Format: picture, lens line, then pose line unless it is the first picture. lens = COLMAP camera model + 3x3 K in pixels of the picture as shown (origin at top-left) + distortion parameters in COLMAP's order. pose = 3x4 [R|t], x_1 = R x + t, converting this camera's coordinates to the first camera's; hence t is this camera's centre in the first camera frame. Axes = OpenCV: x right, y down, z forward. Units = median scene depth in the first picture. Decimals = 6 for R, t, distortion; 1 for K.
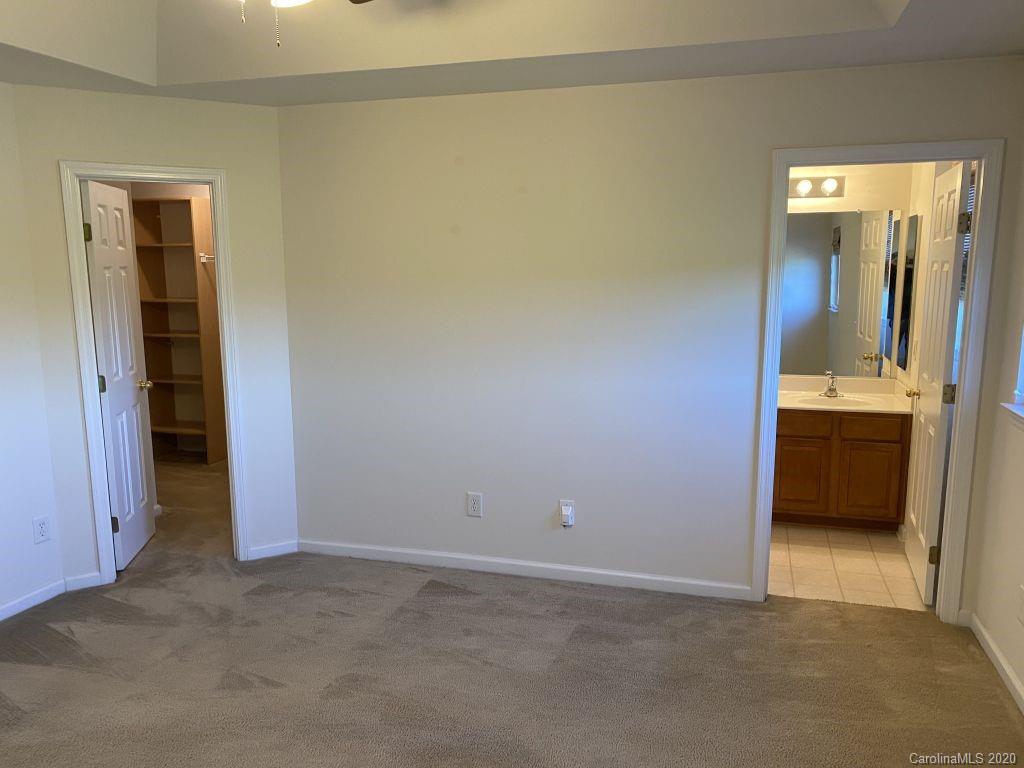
lens RADIAL K [[770.6, 0, 512.0], [0, 770.6, 384.0], [0, 0, 1]] dist [0.087935, -0.128644]
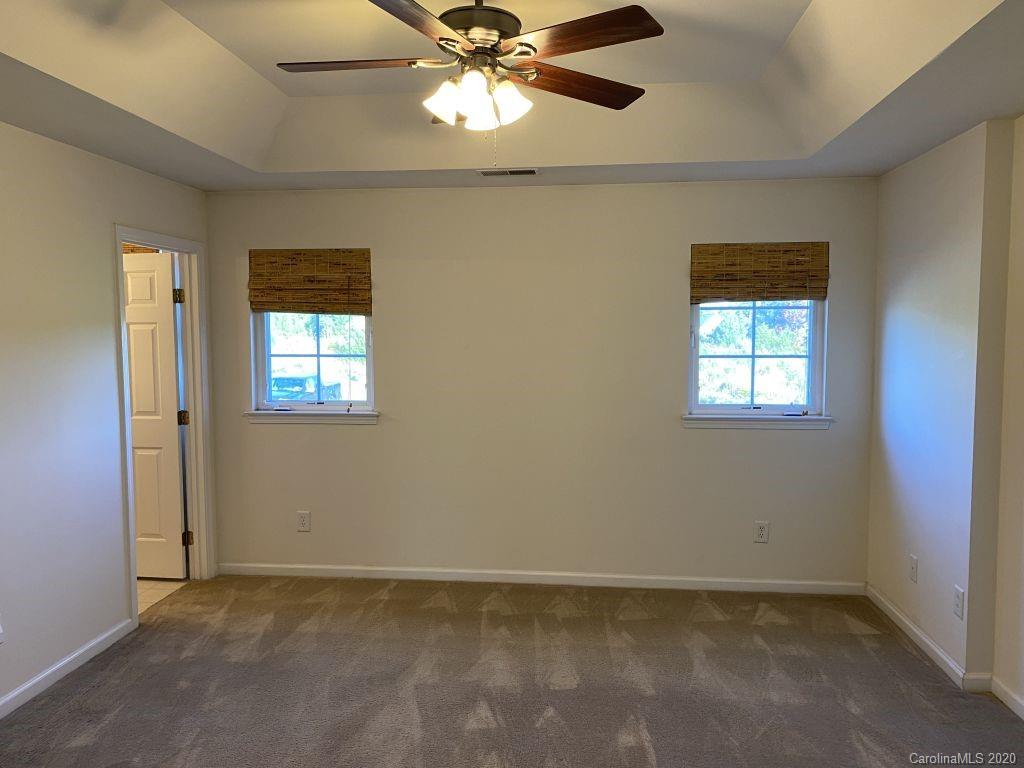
lens RADIAL K [[770.6, 0, 512.0], [0, 770.6, 384.0], [0, 0, 1]] dist [0.087935, -0.128644]
pose [[-0.176907, -0.067149, 0.981934, -0.888124], [0.157360, 0.982906, 0.095566, -0.086237], [-0.971567, 0.171423, -0.163316, 0.644158]]
